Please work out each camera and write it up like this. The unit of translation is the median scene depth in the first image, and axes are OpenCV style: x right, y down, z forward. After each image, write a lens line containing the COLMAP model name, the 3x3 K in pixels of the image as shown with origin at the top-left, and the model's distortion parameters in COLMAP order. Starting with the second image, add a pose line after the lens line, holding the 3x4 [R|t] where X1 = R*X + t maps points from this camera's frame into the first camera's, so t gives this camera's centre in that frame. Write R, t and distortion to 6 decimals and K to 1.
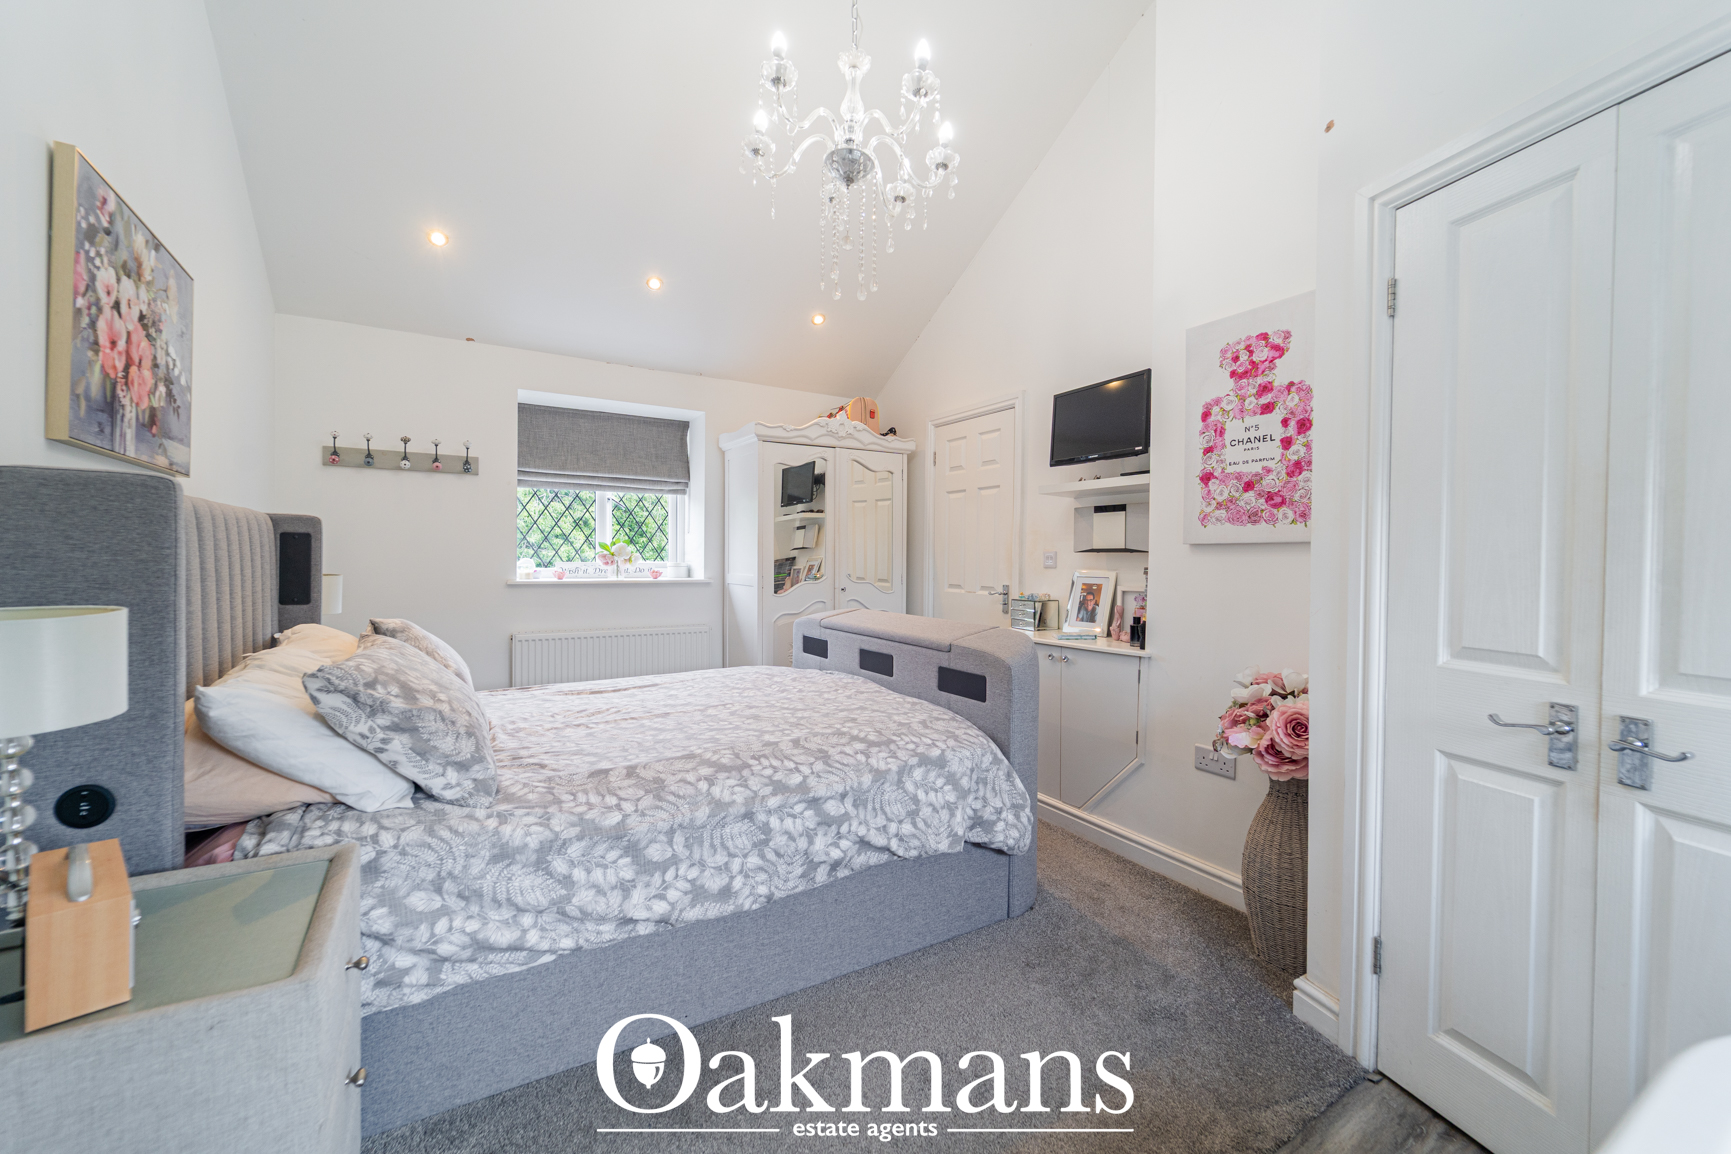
lens RADIAL K [[694.3, 0, 863.5], [0, 694.3, 567.9], [0, 0, 1]] dist [-0.000182, -0.000864]
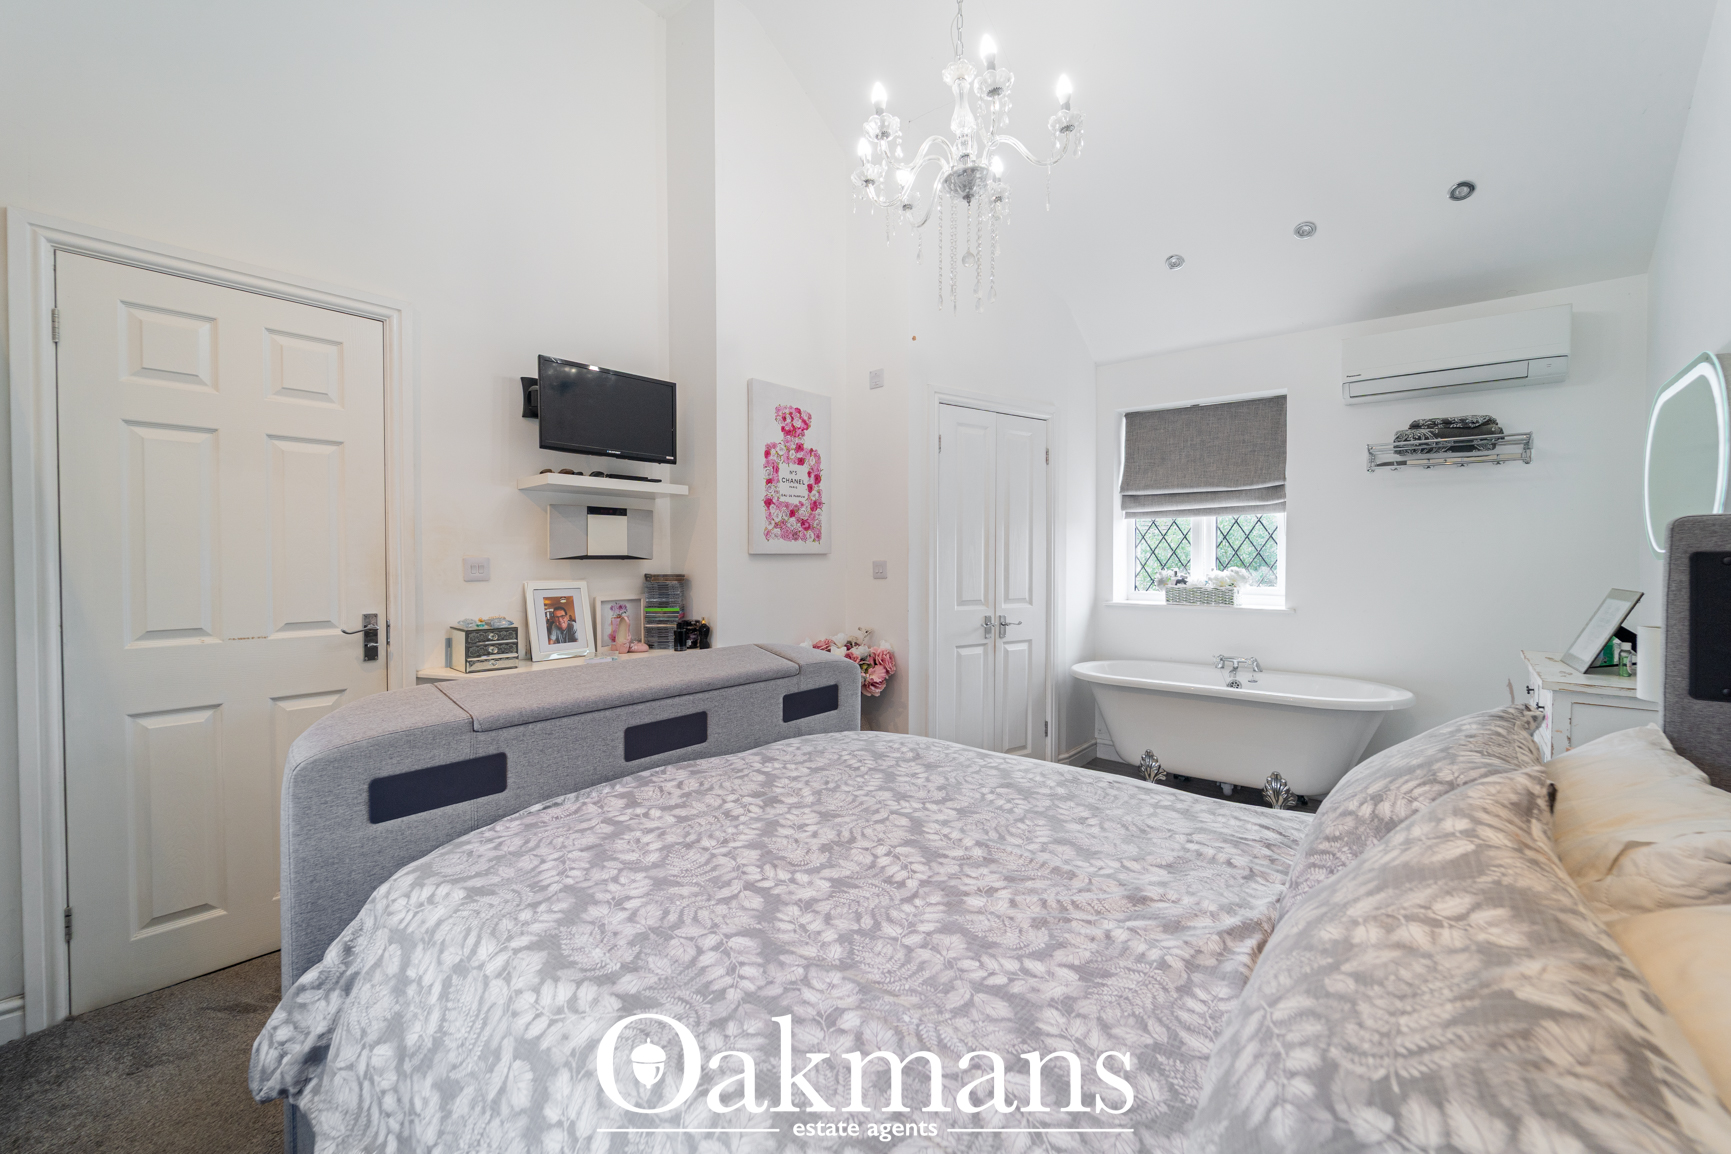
lens RADIAL K [[694.3, 0, 863.5], [0, 694.3, 567.9], [0, 0, 1]] dist [-0.000182, -0.000864]
pose [[-0.321834, -0.026648, 0.946421, -0.826214], [0.008953, 0.999473, 0.031187, -0.049718], [-0.946754, 0.018510, -0.321426, 1.316665]]
